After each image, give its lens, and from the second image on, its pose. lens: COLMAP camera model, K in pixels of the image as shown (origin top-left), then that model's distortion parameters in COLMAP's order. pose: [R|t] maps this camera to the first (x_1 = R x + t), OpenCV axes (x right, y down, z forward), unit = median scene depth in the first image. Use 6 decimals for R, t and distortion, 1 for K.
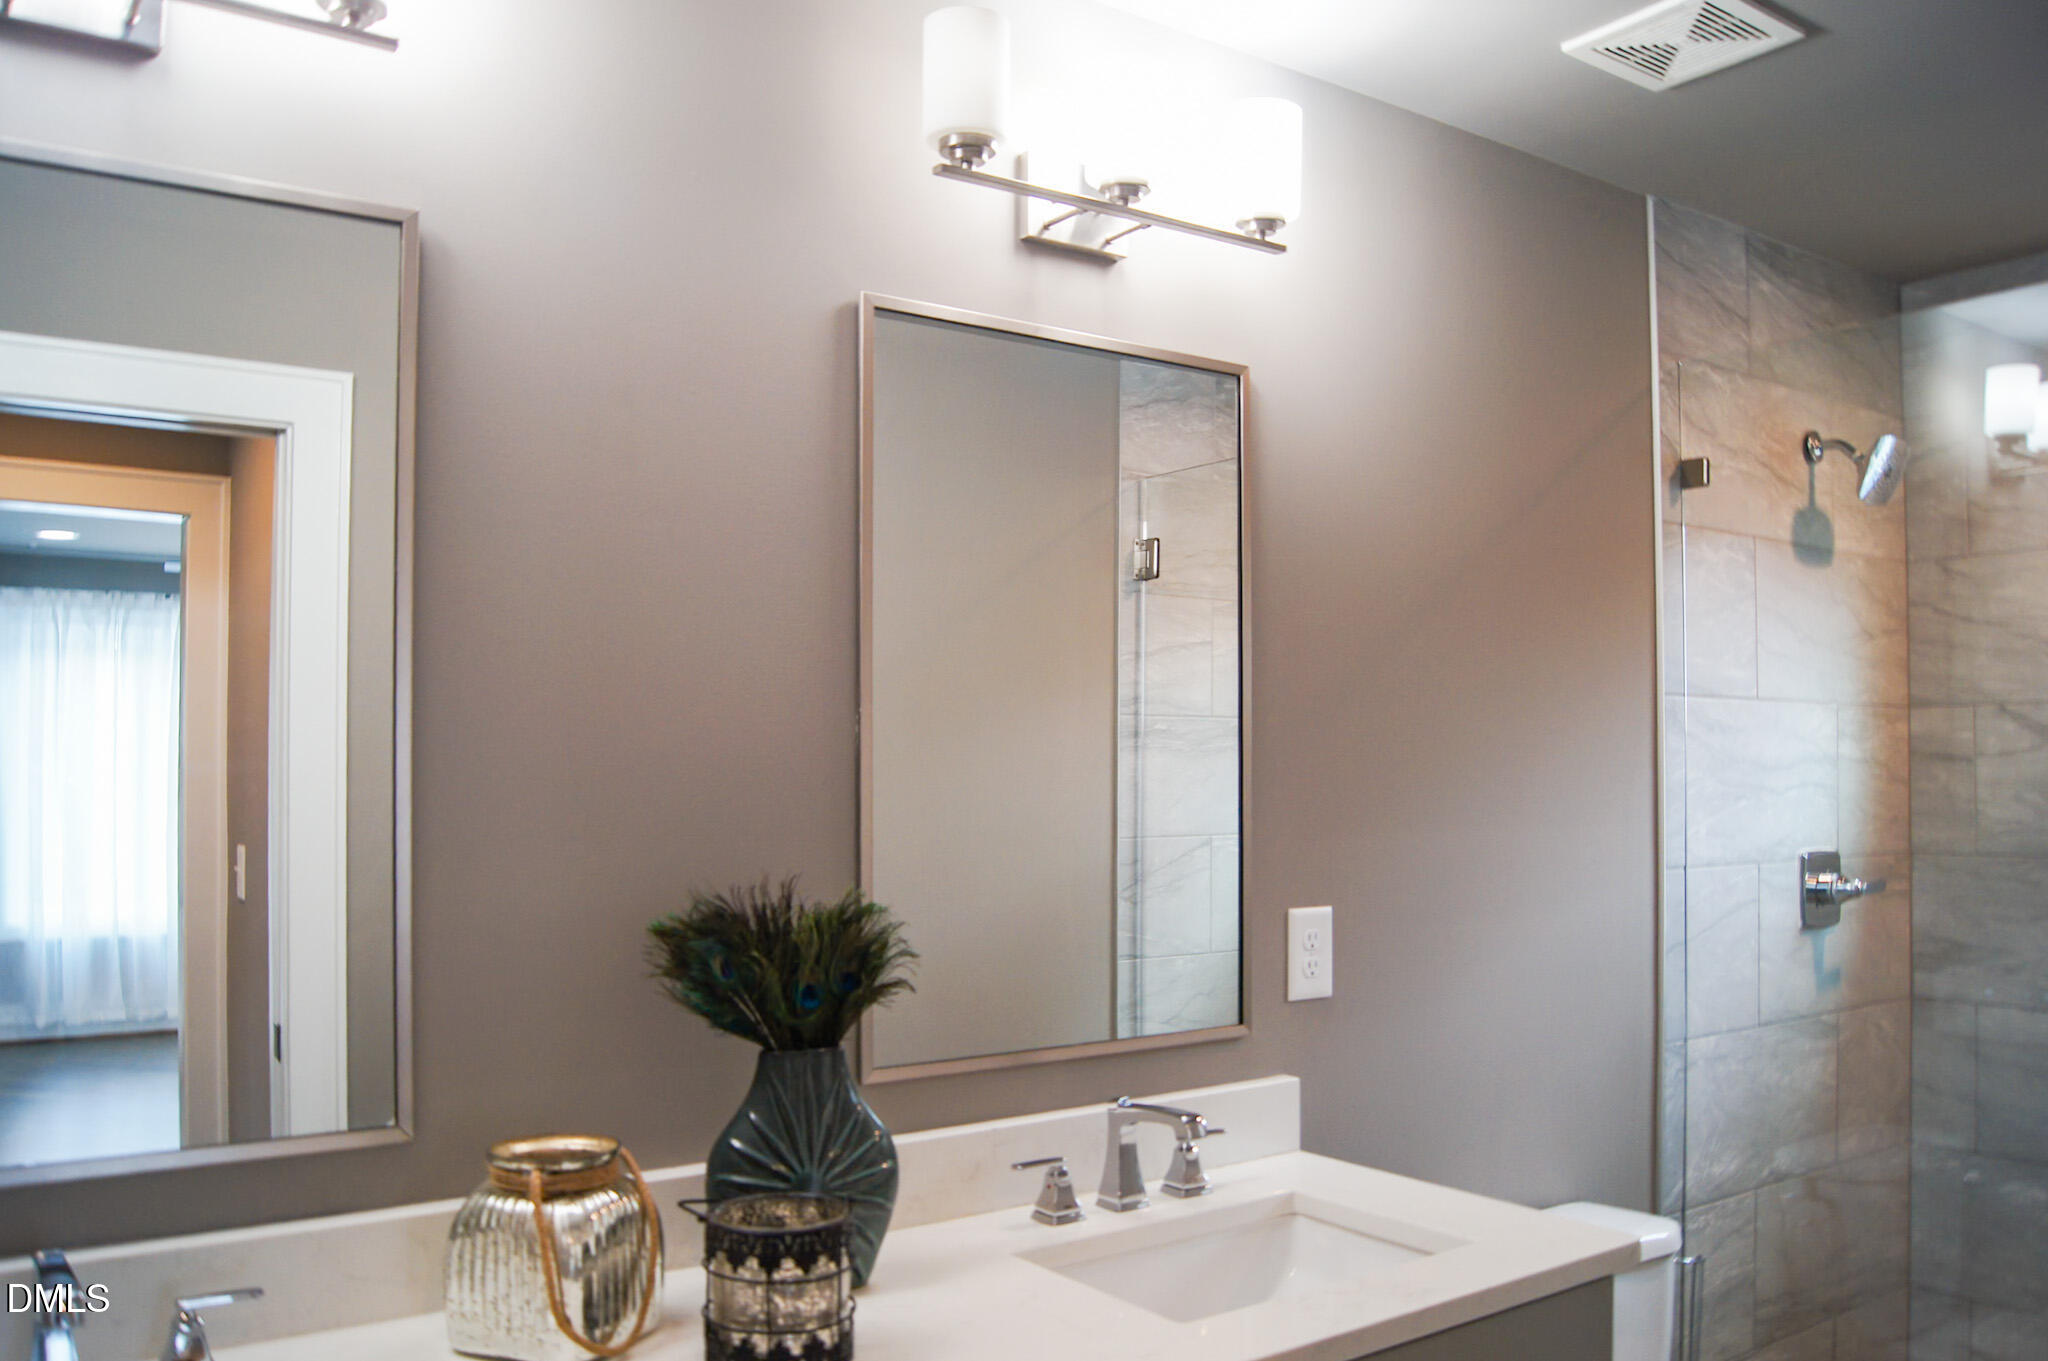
lens RADIAL K [[1613.8, 0, 1010.4], [0, 1613.8, 691.3], [0, 0, 1]] dist [-0.085616, -0.000787]
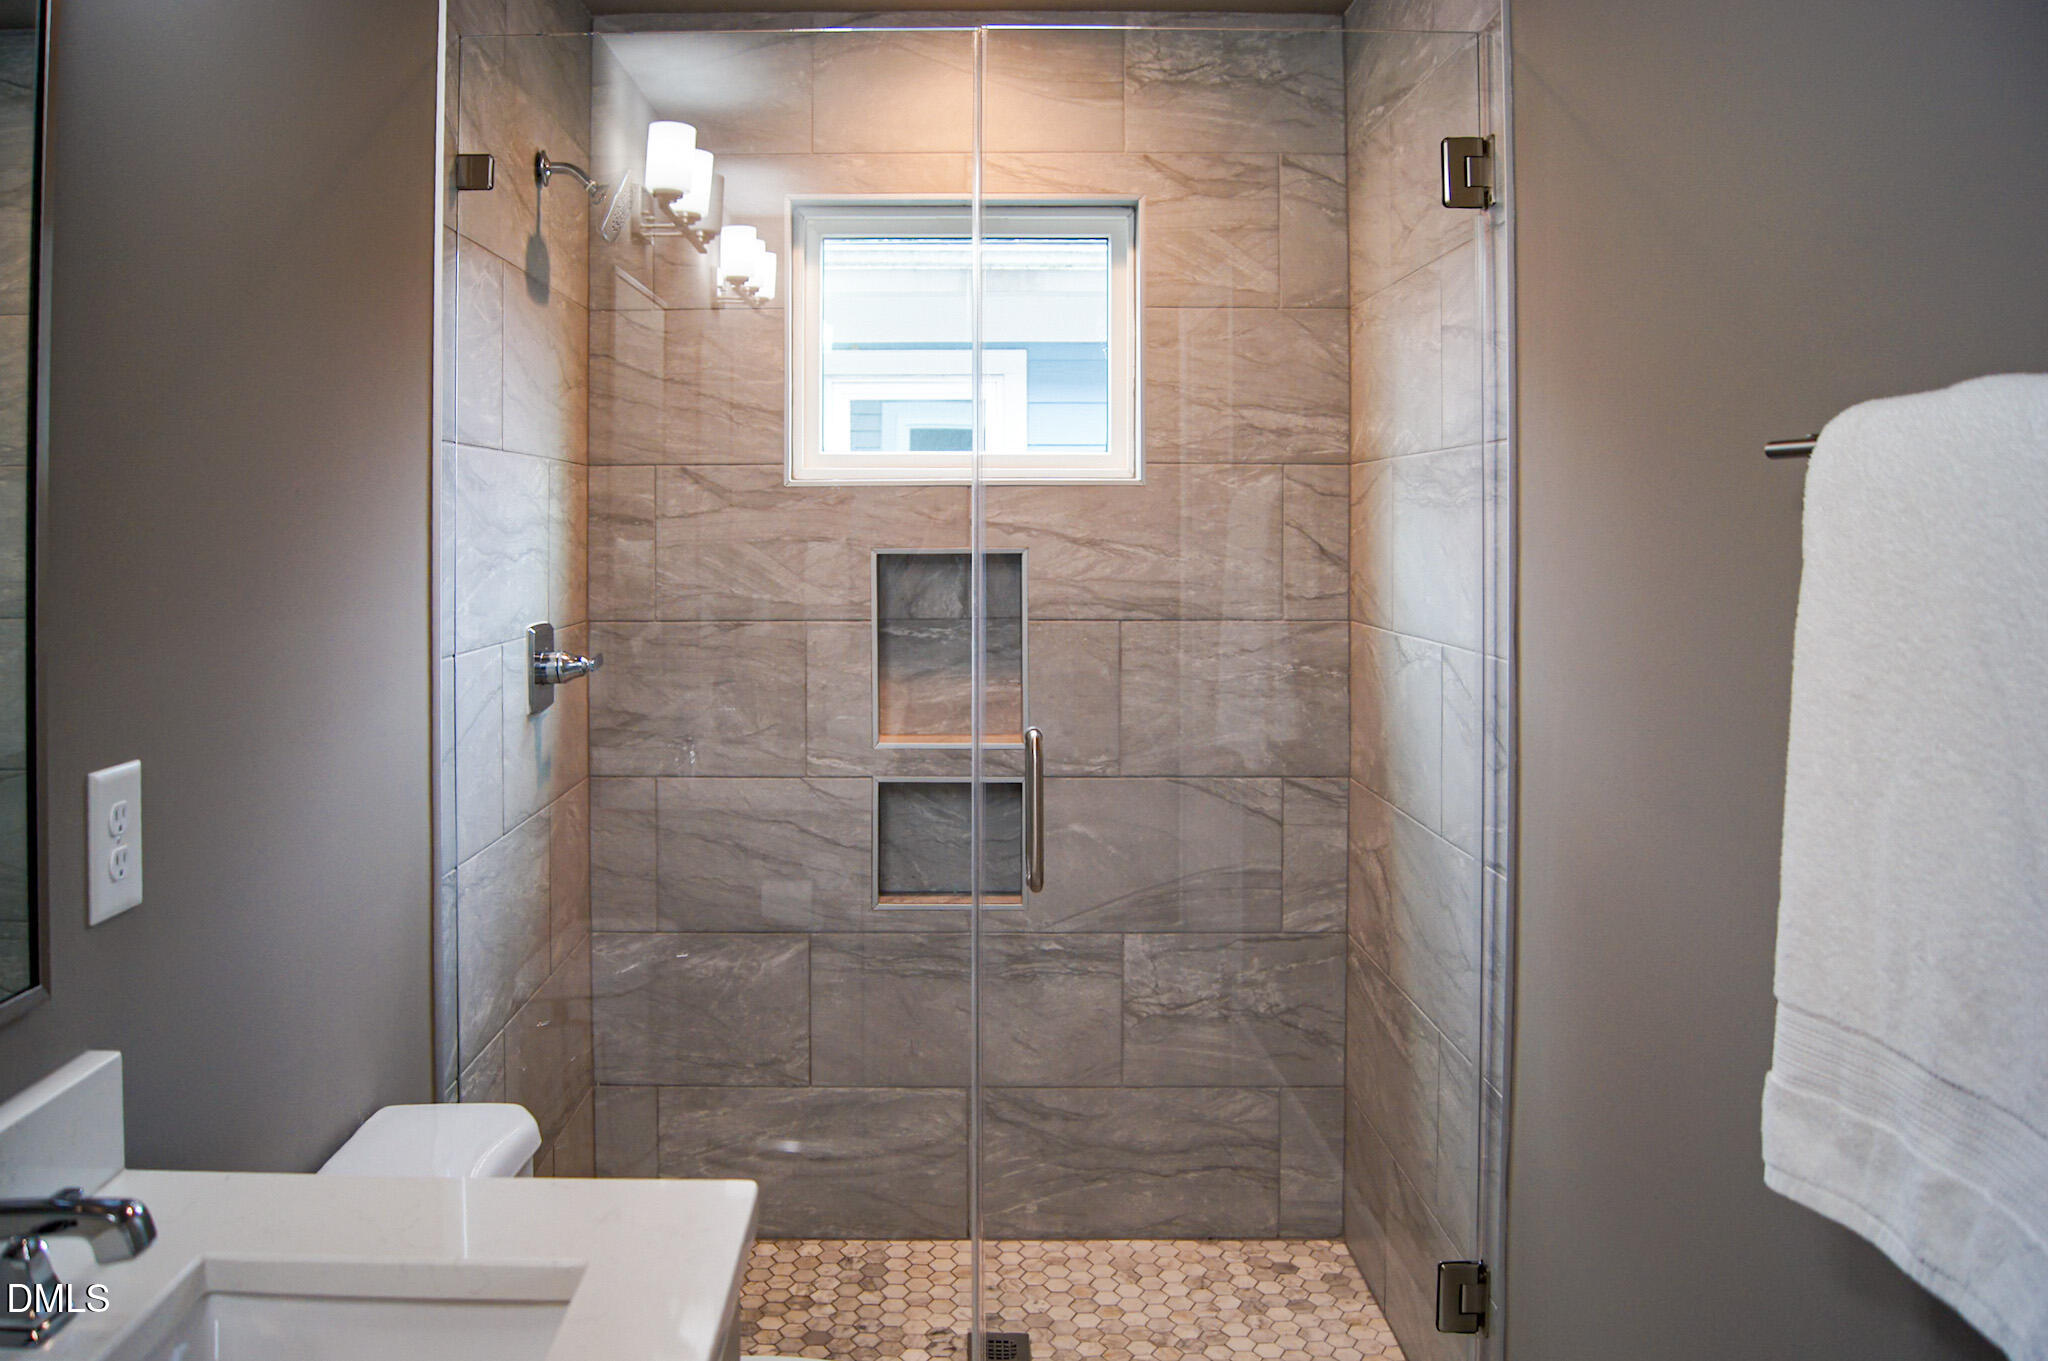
lens RADIAL K [[1650.5, 0, 1020.6], [0, 1650.5, 487.1], [0, 0, 1]] dist [-0.101007, 0.143995]
pose [[0.562357, 0.012158, 0.826805, -0.093872], [-0.031340, 0.999487, 0.006620, 0.009026], [-0.826300, -0.029635, 0.562450, 0.256991]]
